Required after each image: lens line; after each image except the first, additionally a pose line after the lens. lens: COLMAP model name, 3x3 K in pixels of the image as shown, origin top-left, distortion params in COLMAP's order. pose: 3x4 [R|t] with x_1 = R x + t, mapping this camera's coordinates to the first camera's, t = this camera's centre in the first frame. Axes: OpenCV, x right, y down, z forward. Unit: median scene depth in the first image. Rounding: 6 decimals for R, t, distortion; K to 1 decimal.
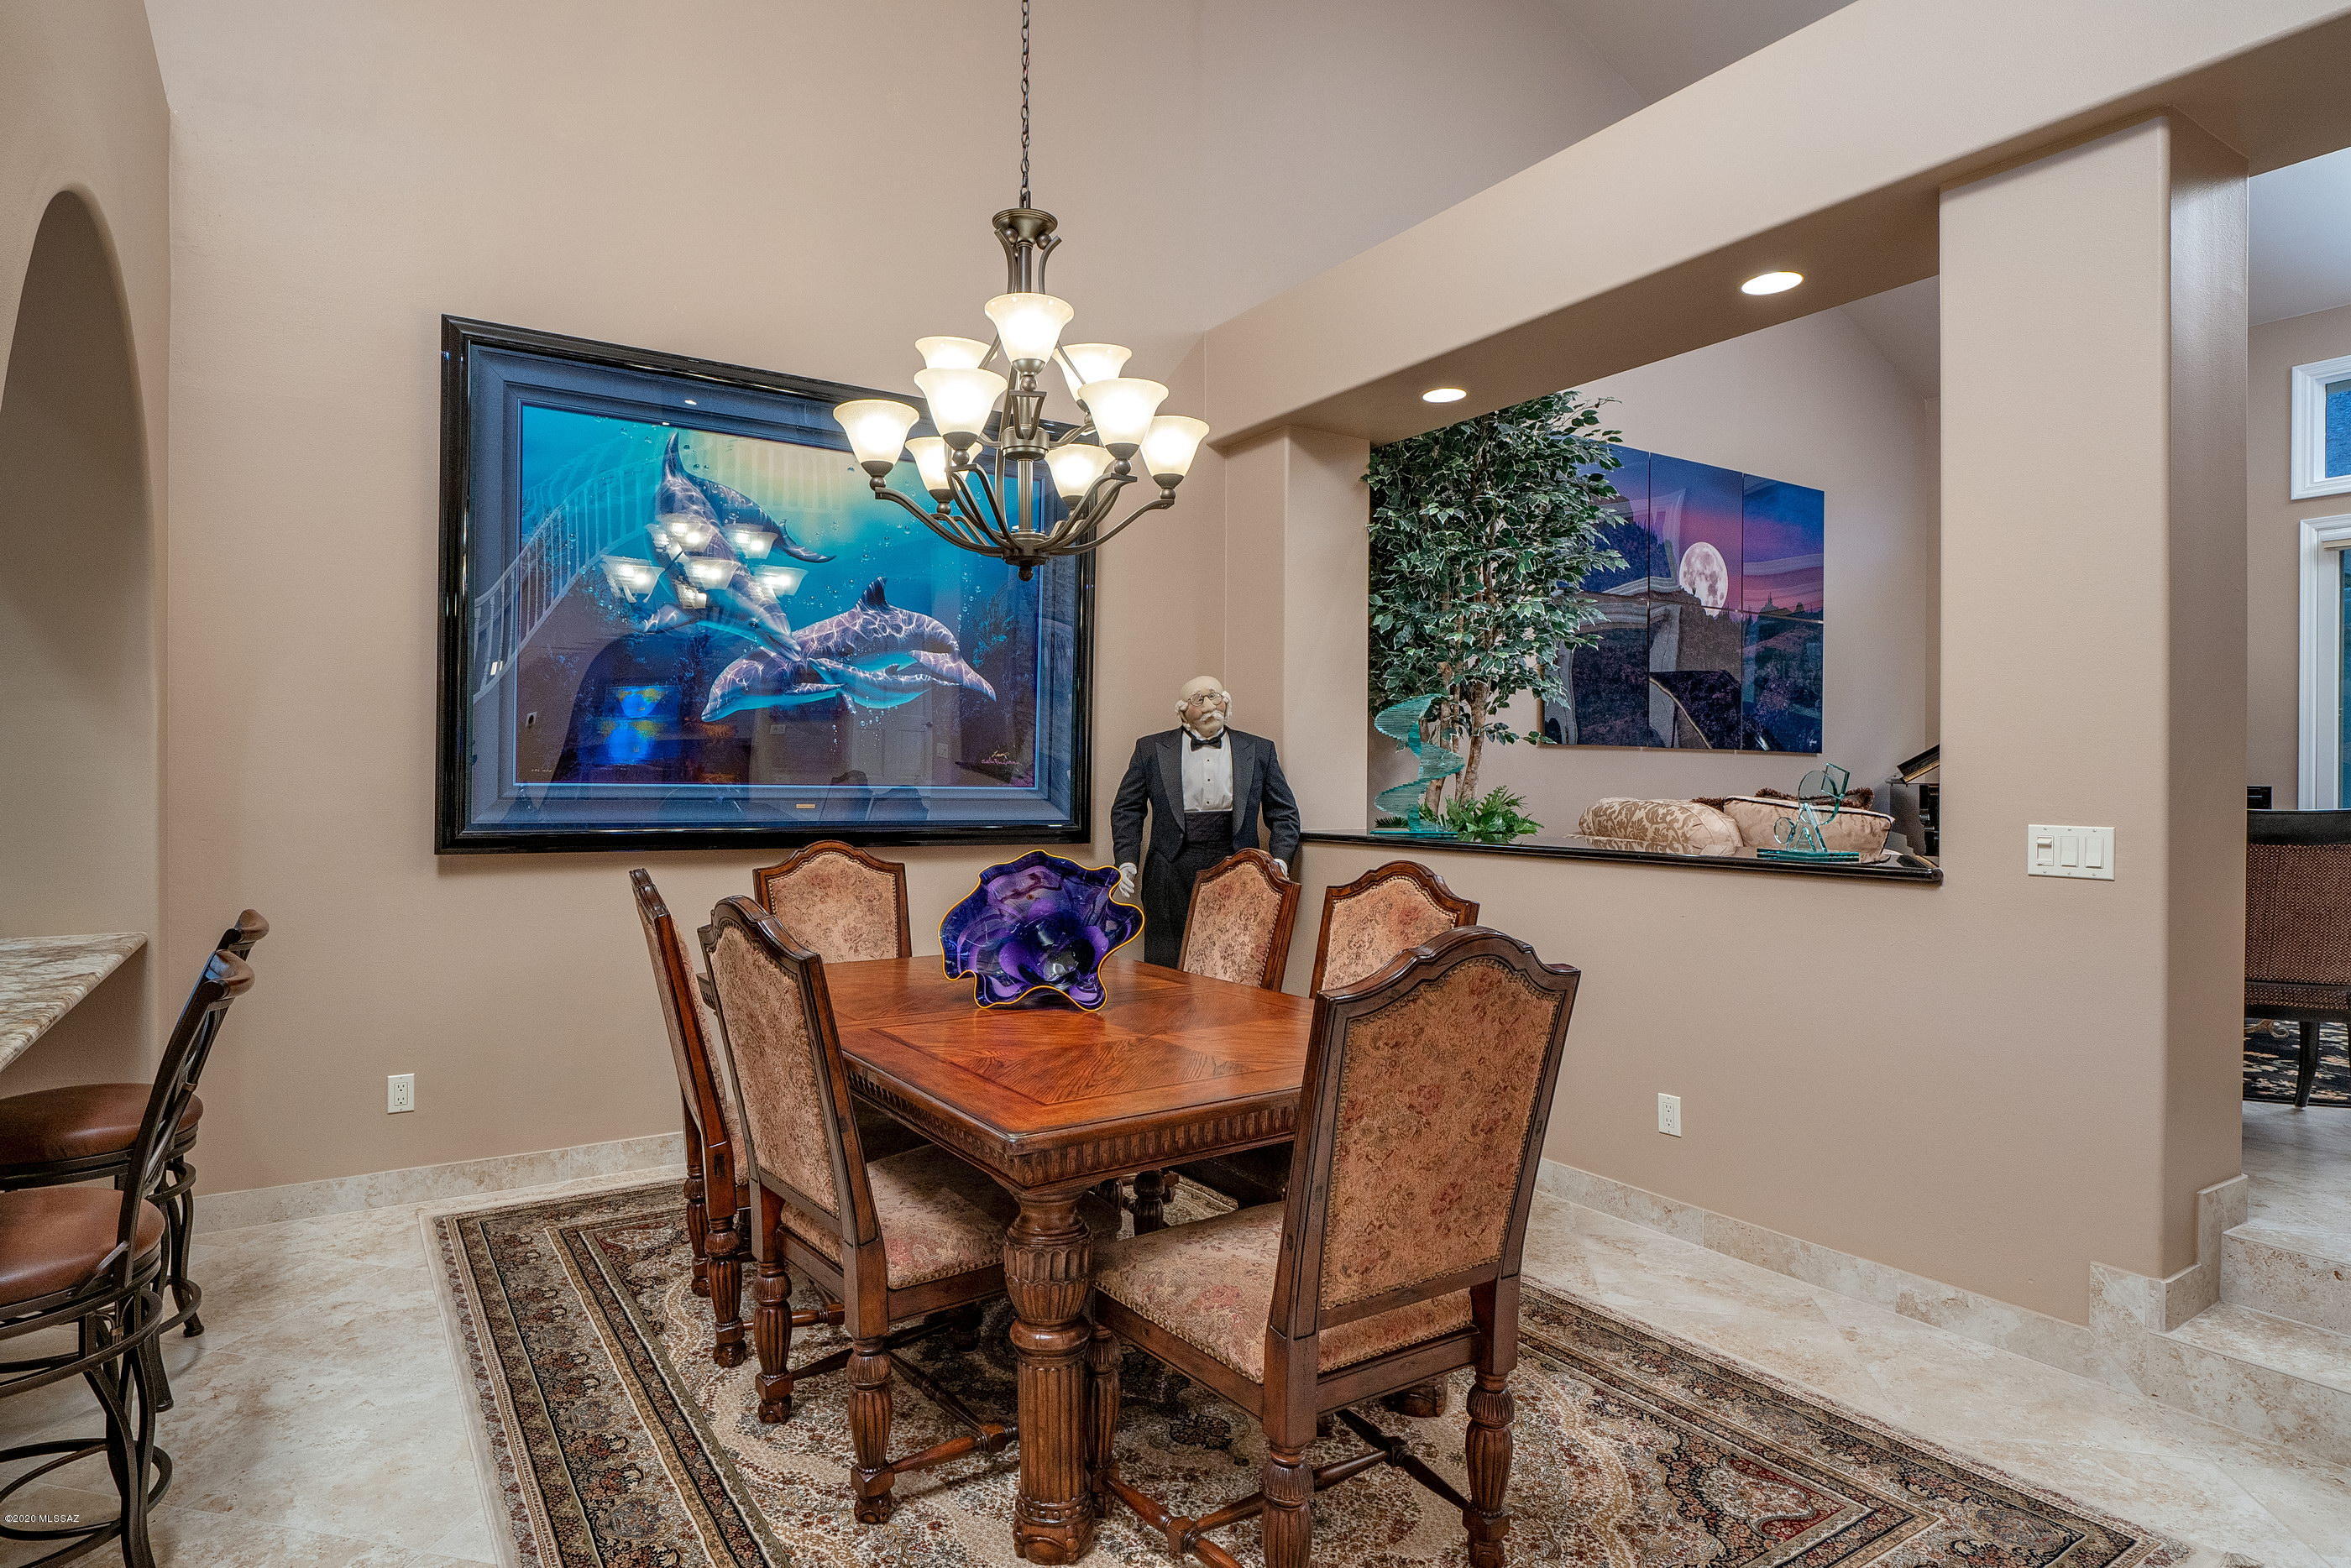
lens RADIAL K [[1196.1, 0, 1175.5], [0, 1196.1, 784.0], [0, 0, 1]] dist [-0.003629, -0.001320]
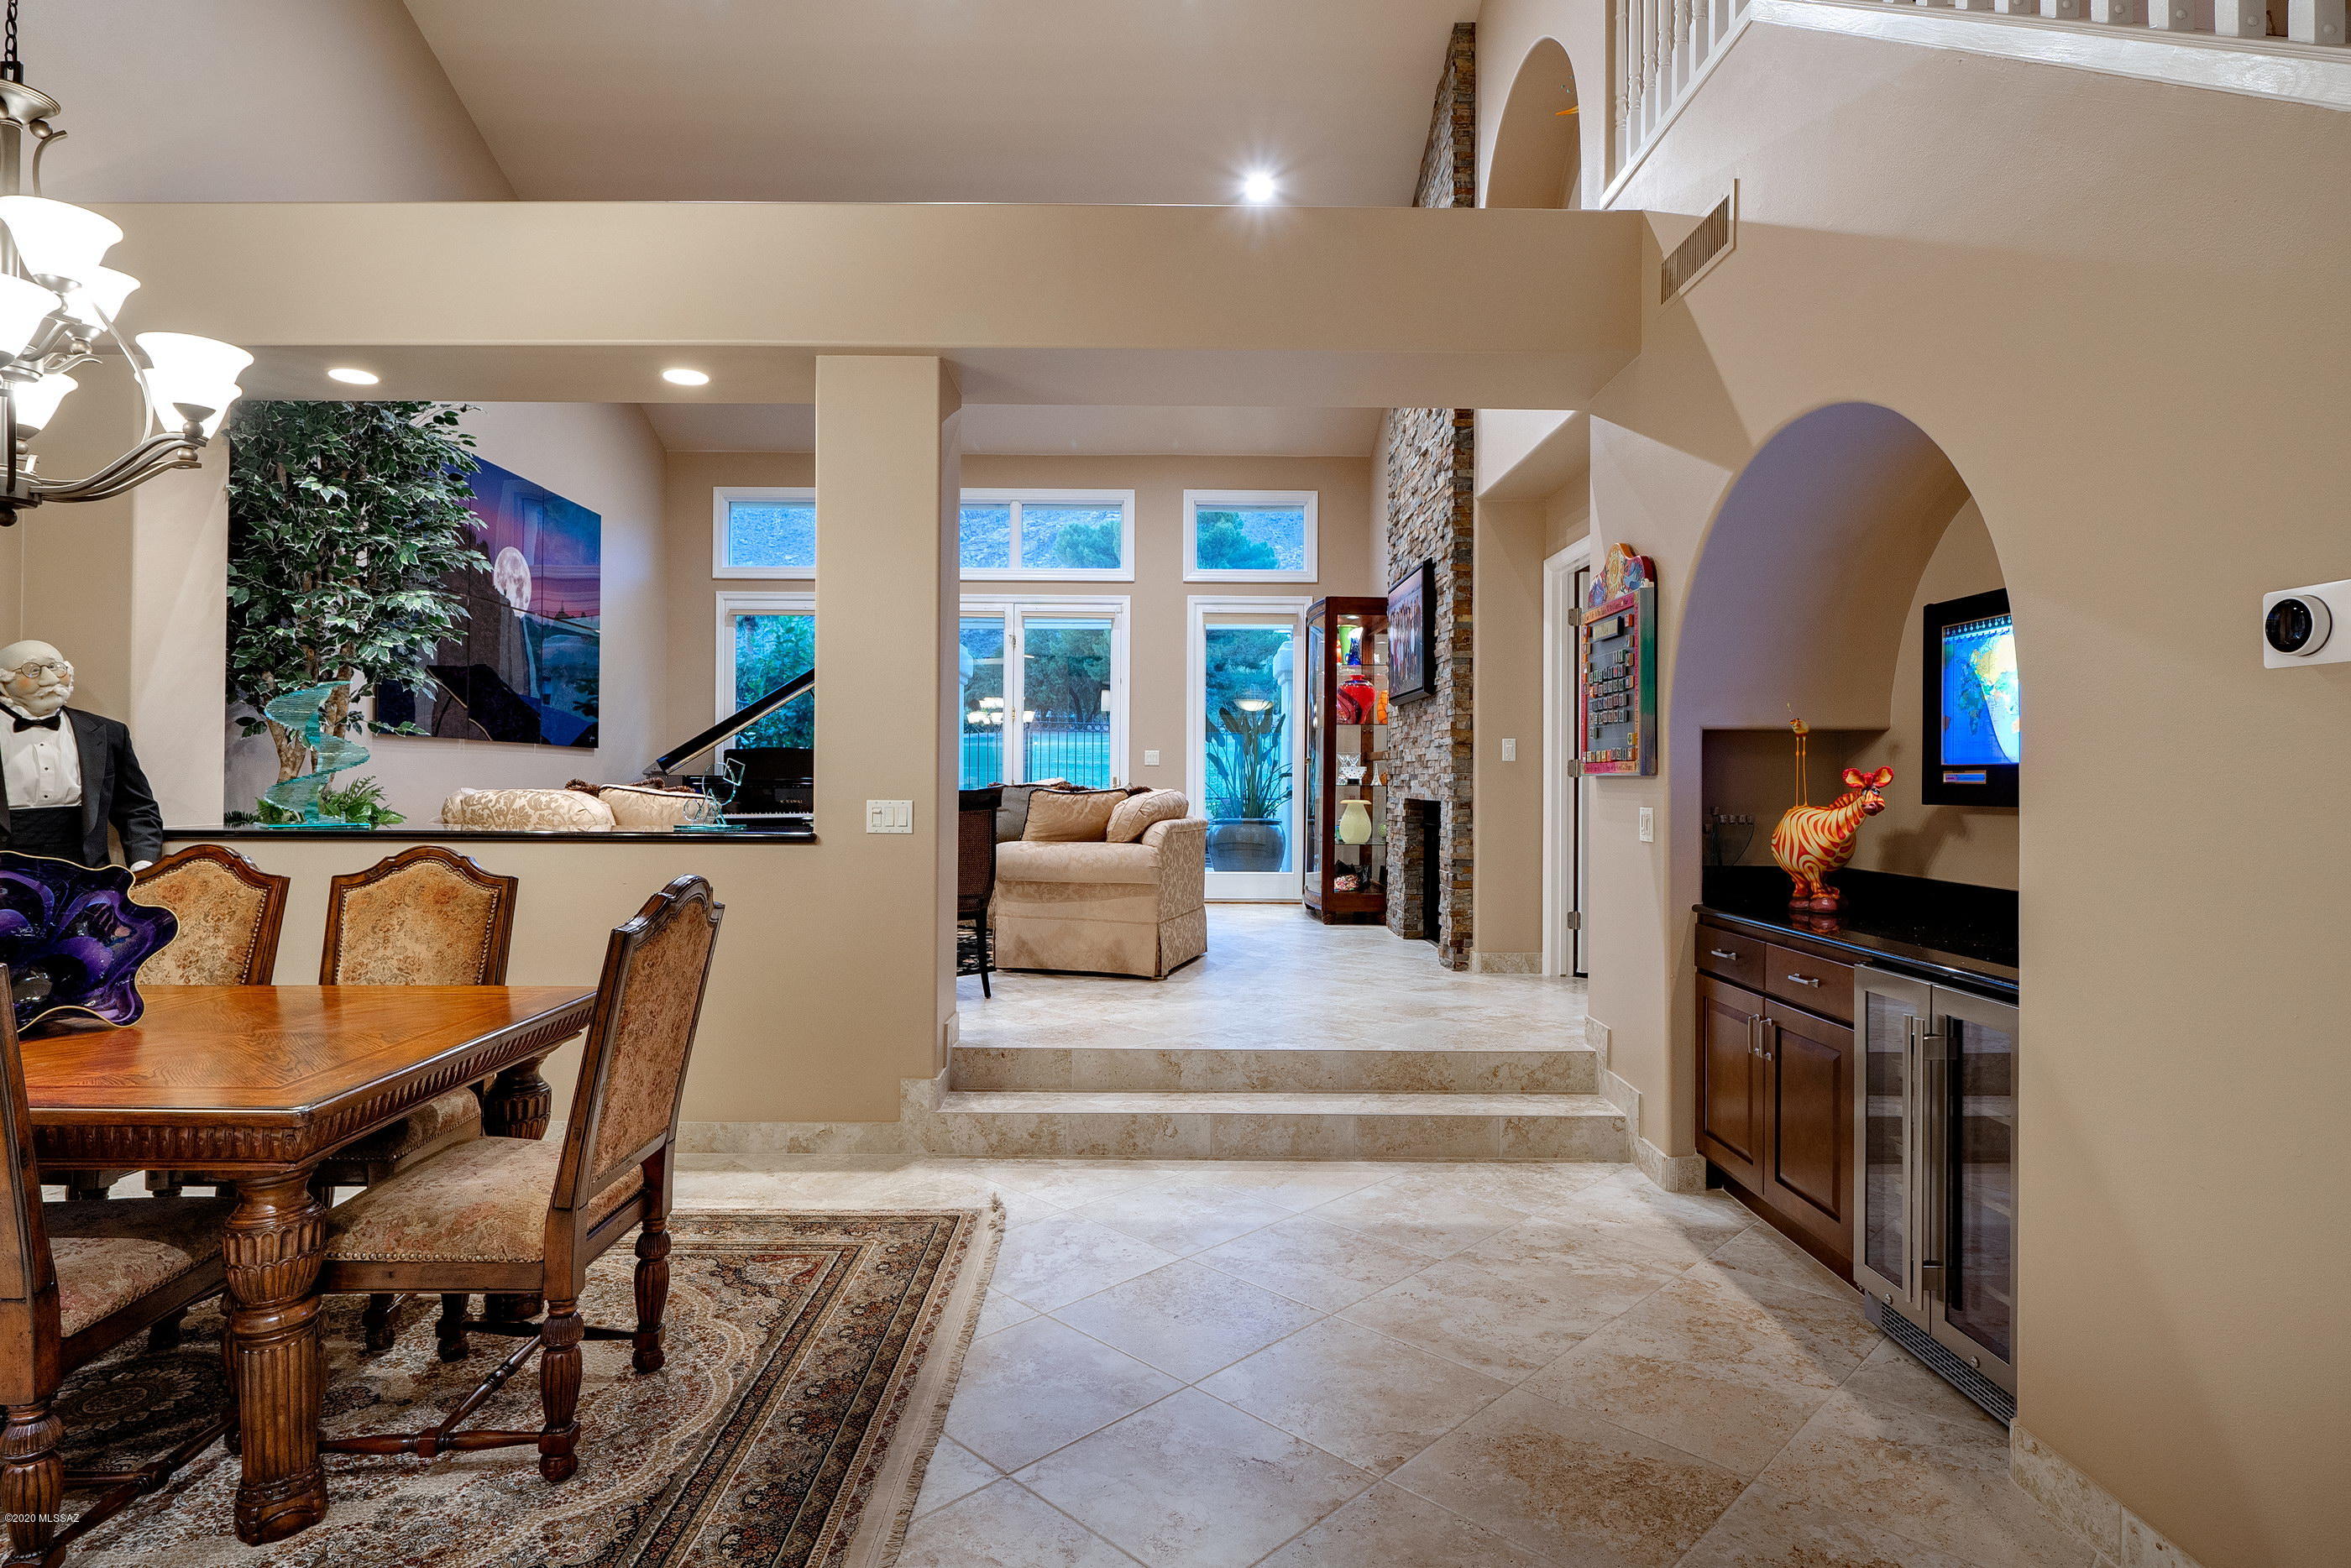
lens RADIAL K [[1244.6, 0, 1175.5], [0, 1244.6, 784.0], [0, 0, 1]] dist [-0.015277, -0.001779]
pose [[0.502121, -0.005753, 0.864778, -0.328524], [0.001216, 0.999982, 0.005947, 0.003183], [-0.864797, -0.001935, 0.502119, -0.092890]]
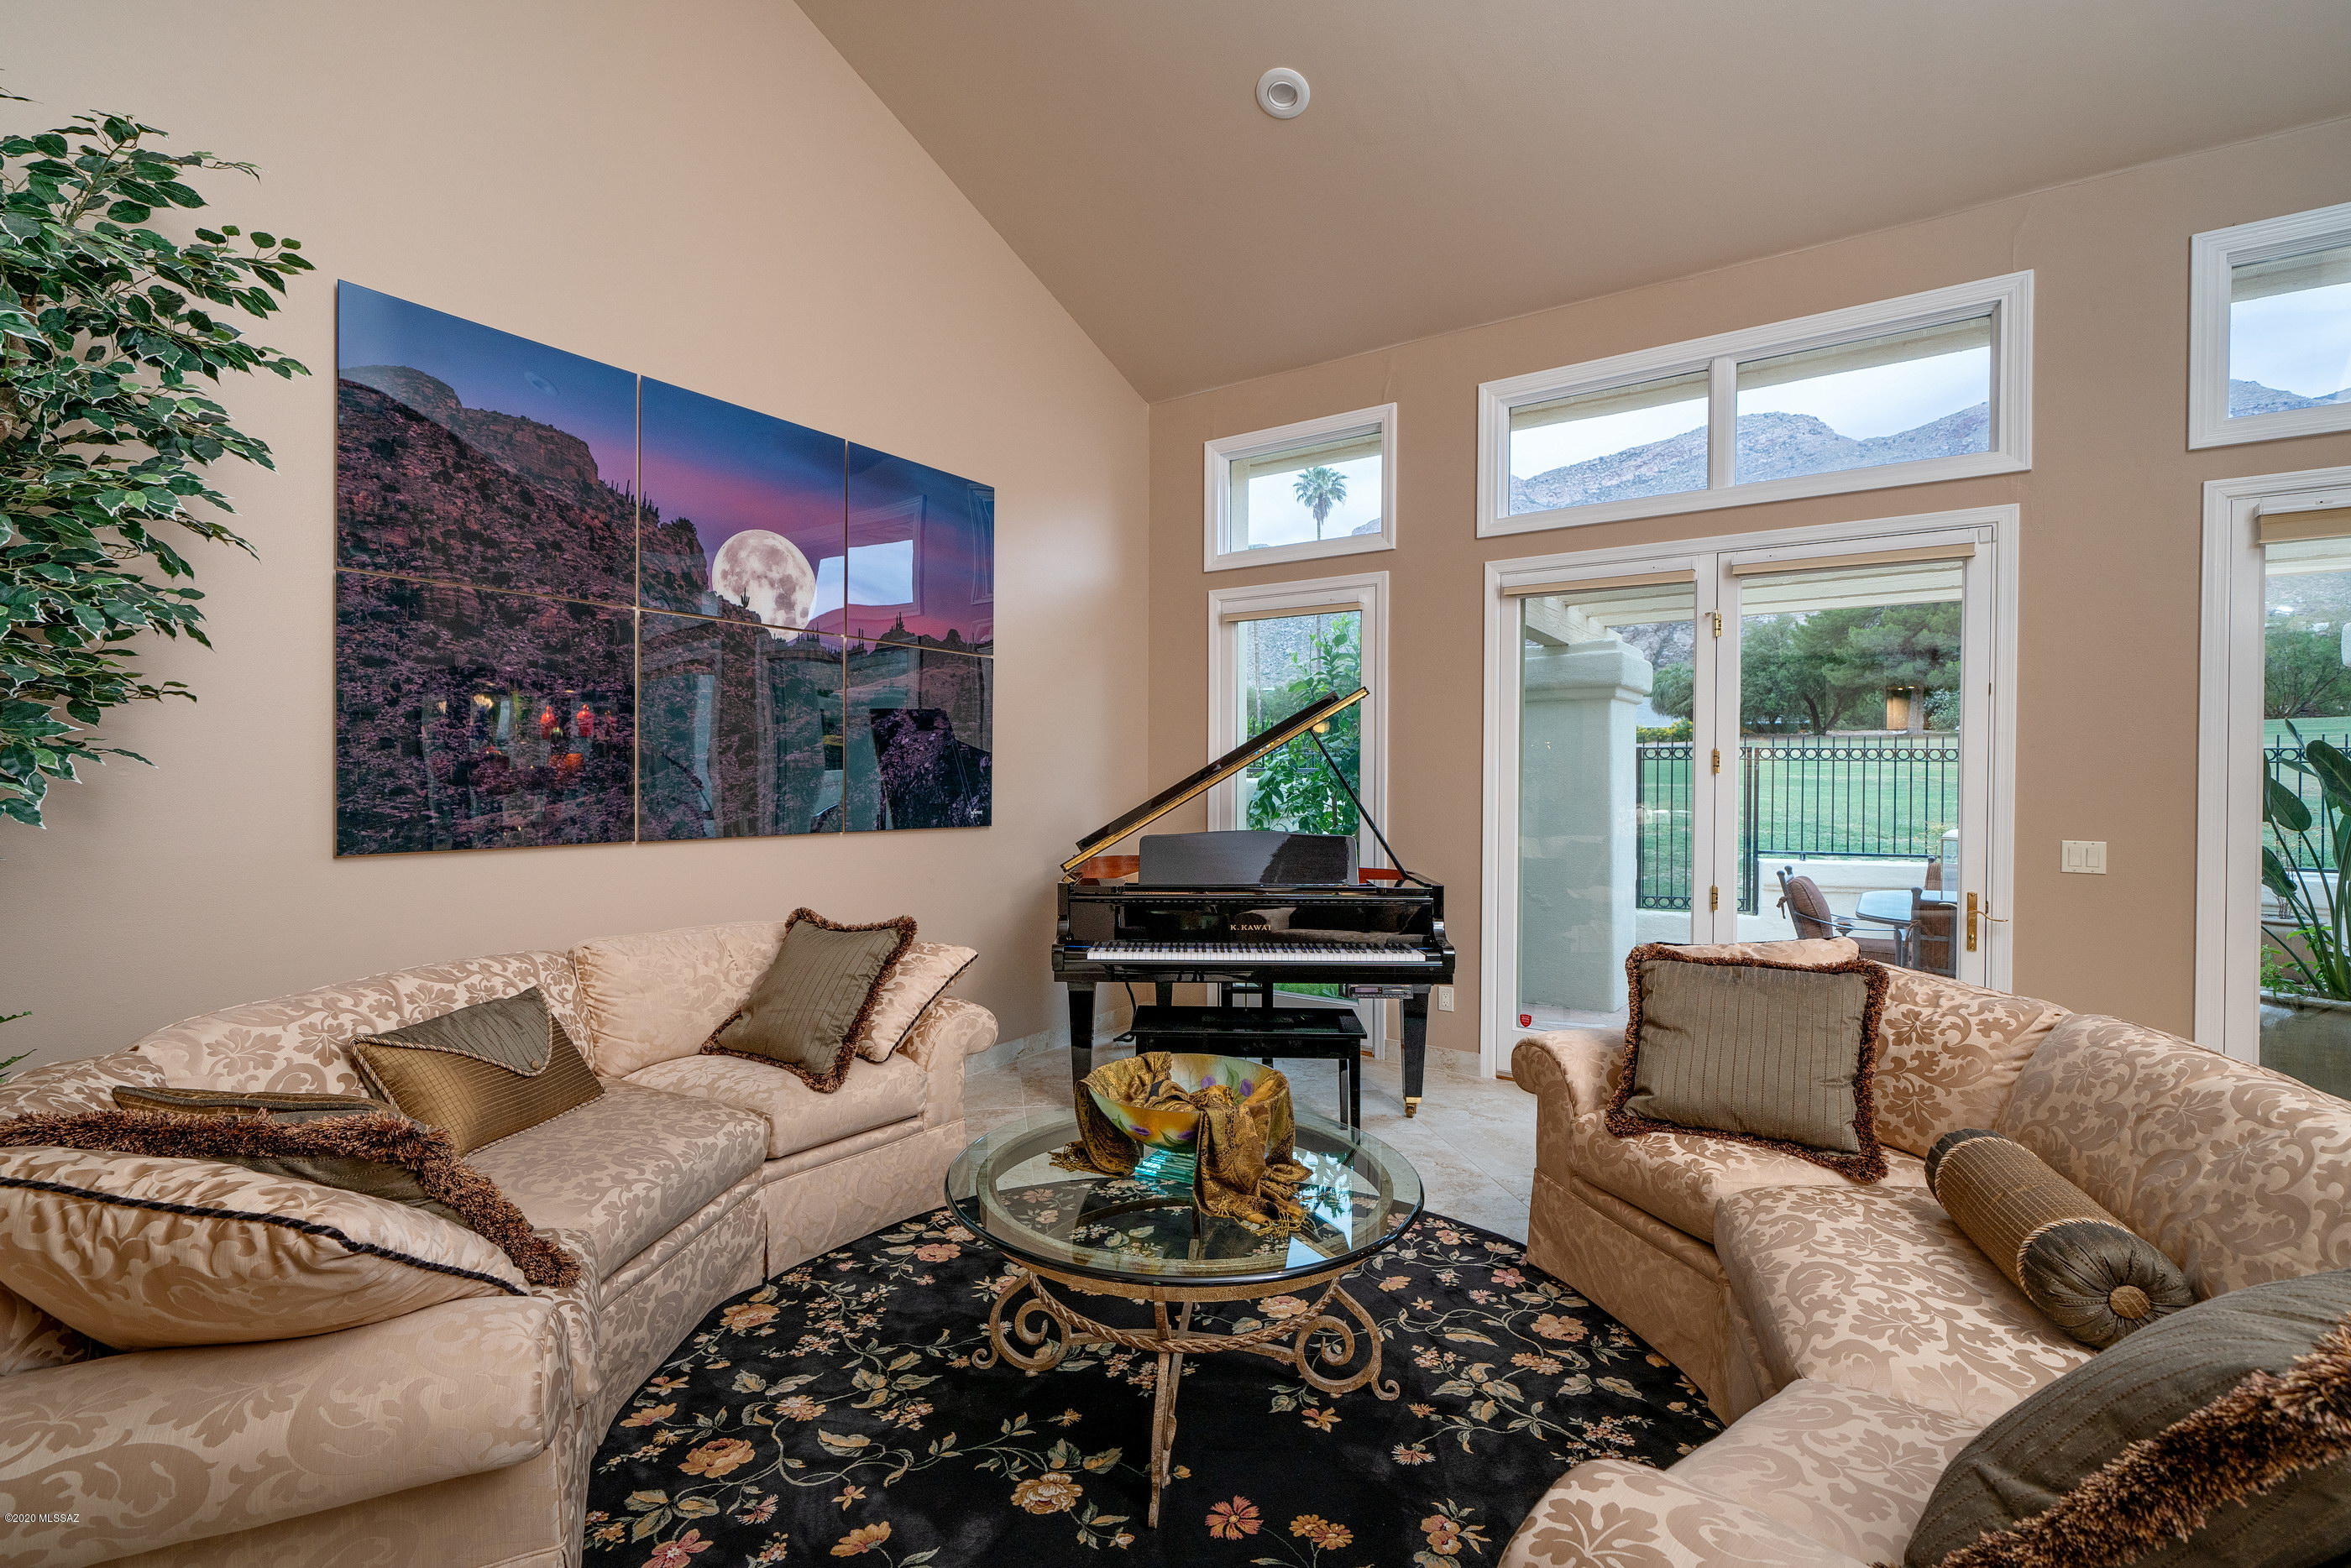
lens RADIAL K [[1016.5, 0, 1125.1], [0, 1016.5, 788.4], [0, 0, 1]] dist [0.002688, 0.000336]
pose [[0.936650, -0.003694, 0.350248, 0.659506], [0.000803, 0.999964, 0.008399, -0.093467], [-0.350266, -0.007586, 0.936619, 0.596268]]
